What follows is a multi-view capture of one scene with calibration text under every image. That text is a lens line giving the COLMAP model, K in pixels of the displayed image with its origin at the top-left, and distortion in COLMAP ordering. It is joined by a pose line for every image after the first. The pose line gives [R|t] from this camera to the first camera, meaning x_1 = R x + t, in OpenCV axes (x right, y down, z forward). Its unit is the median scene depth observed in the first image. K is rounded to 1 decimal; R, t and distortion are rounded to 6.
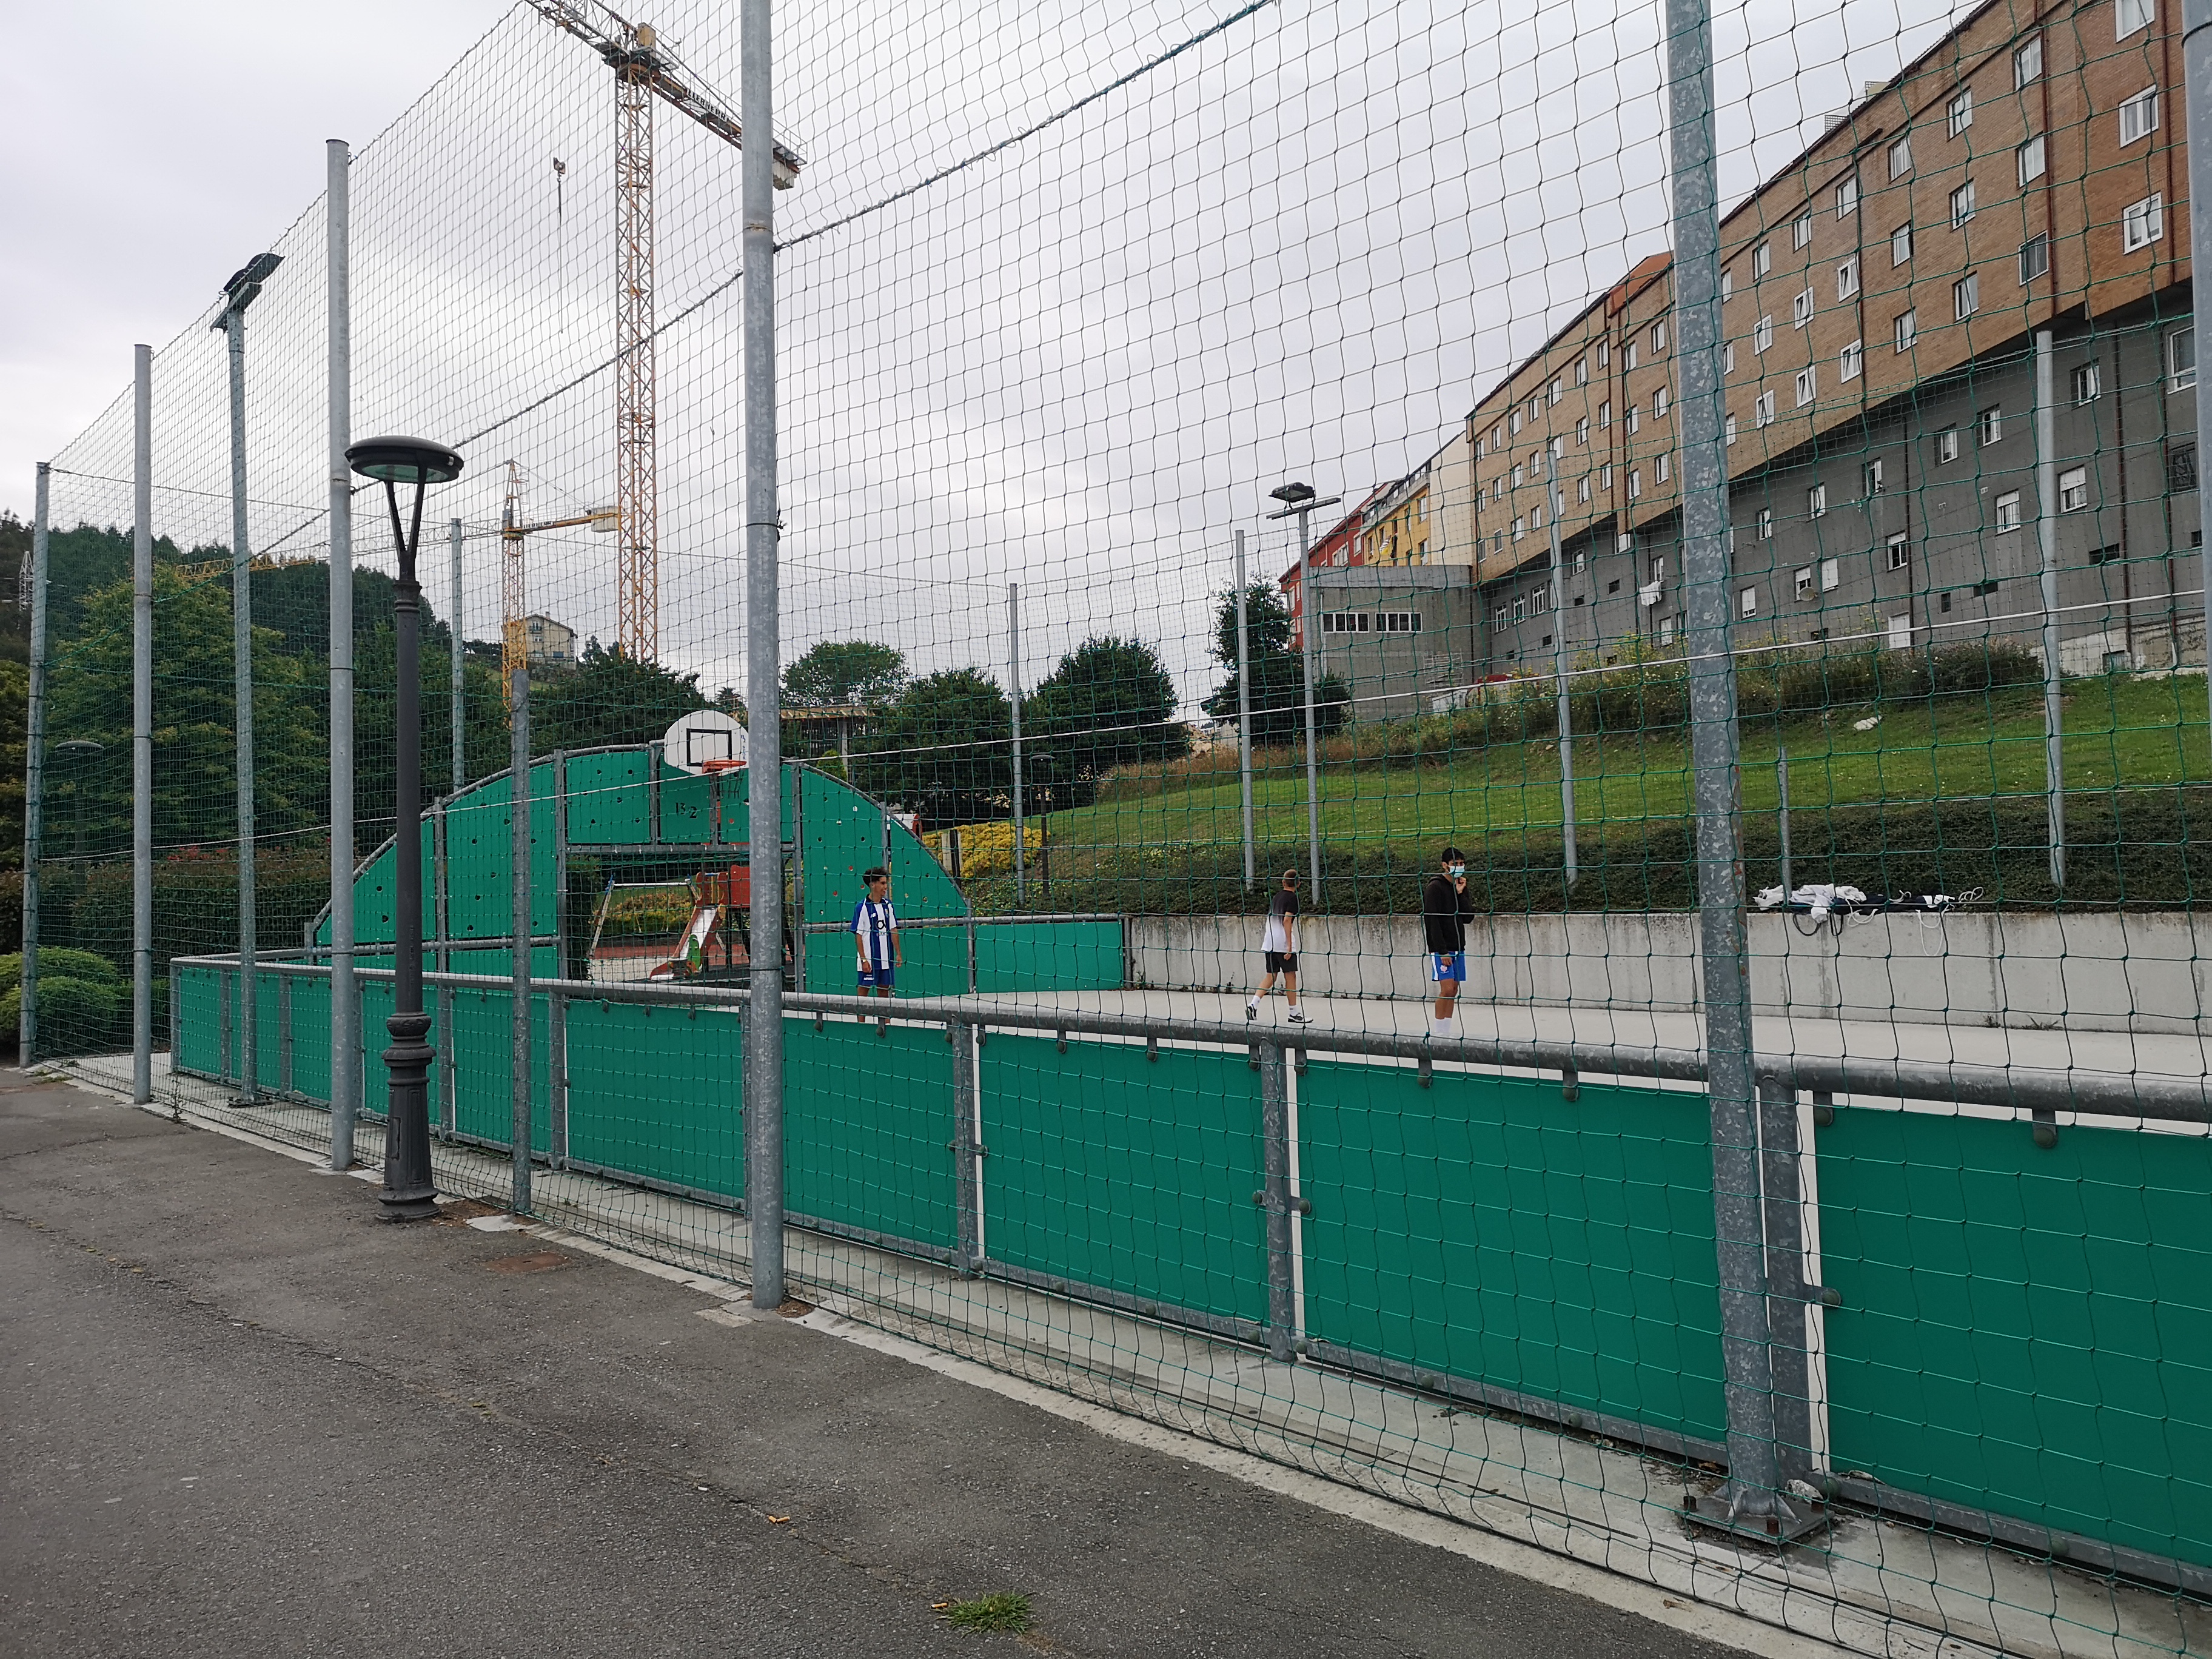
lens RADIAL K [[1725.5, 0, 1106.0], [0, 1725.5, 829.5], [0, 0, 1]] dist [0.000623, -0.000237]
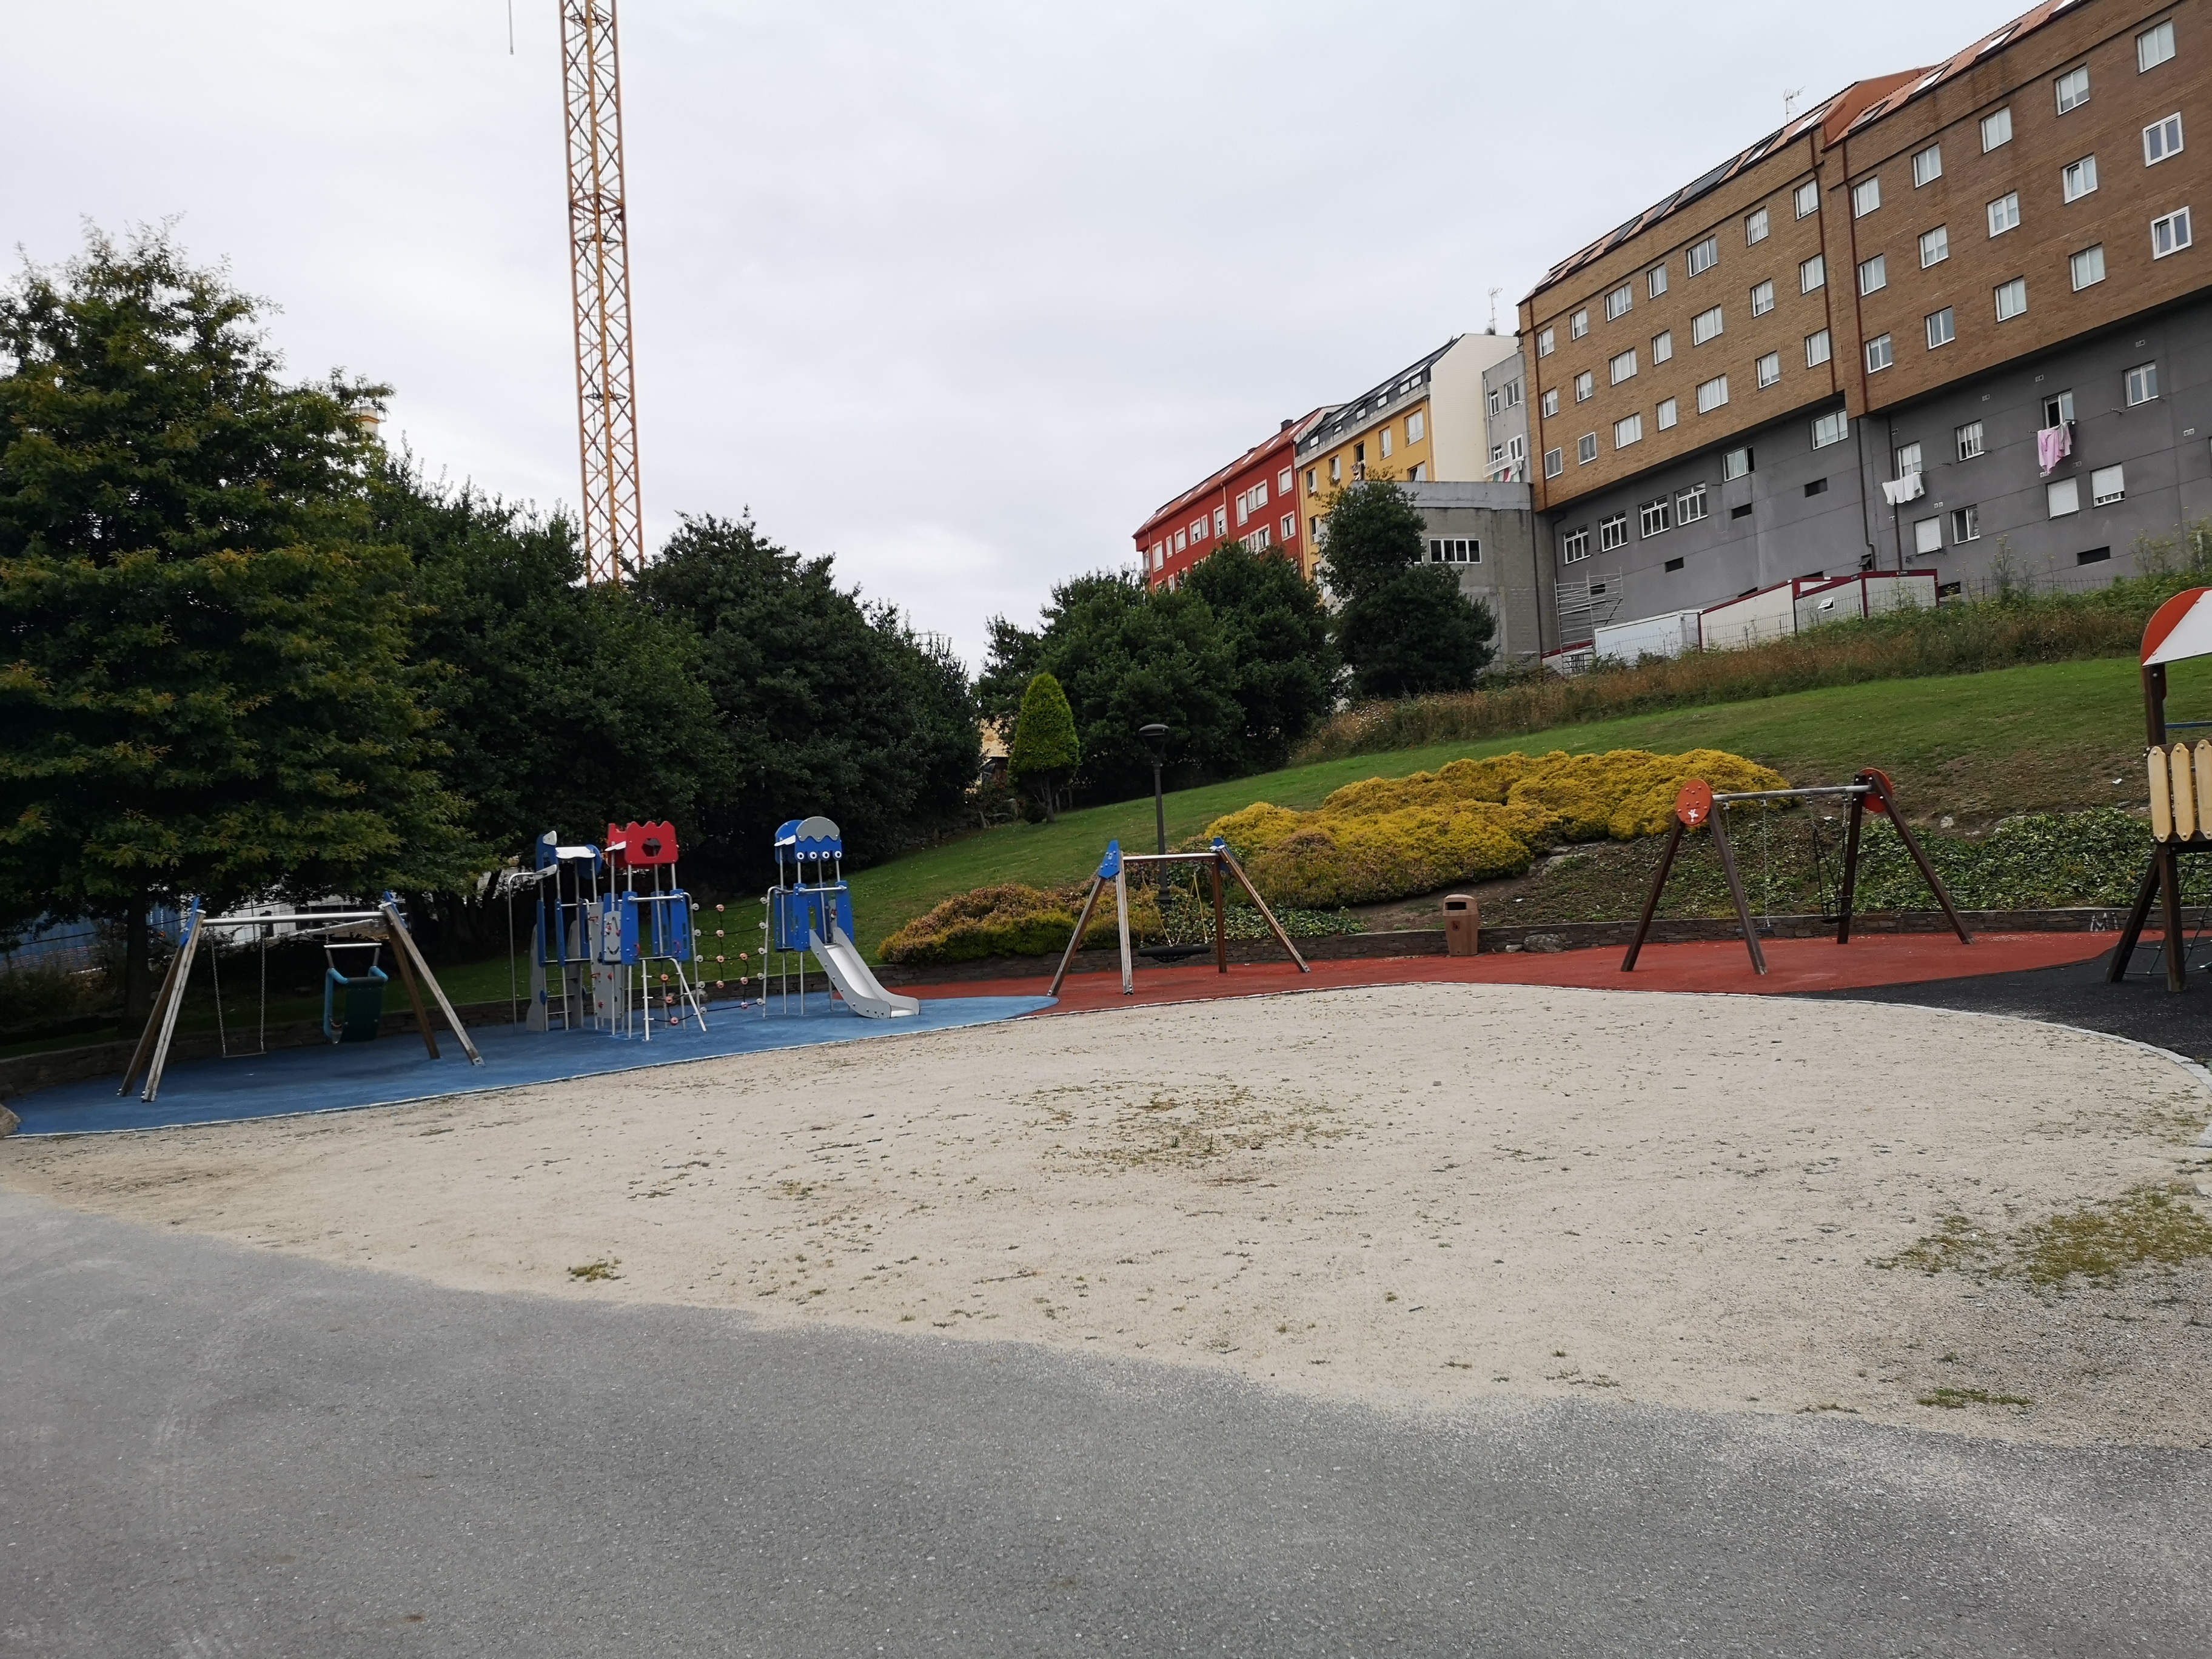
lens RADIAL K [[1743.1, 0, 1106.0], [0, 1743.1, 829.5], [0, 0, 1]] dist [-0.000481, -0.090388]
pose [[0.975290, -0.033060, 0.218440, -0.180466], [0.034291, 0.999410, -0.001846, 0.008328], [-0.218250, 0.009291, 0.975849, 0.235035]]
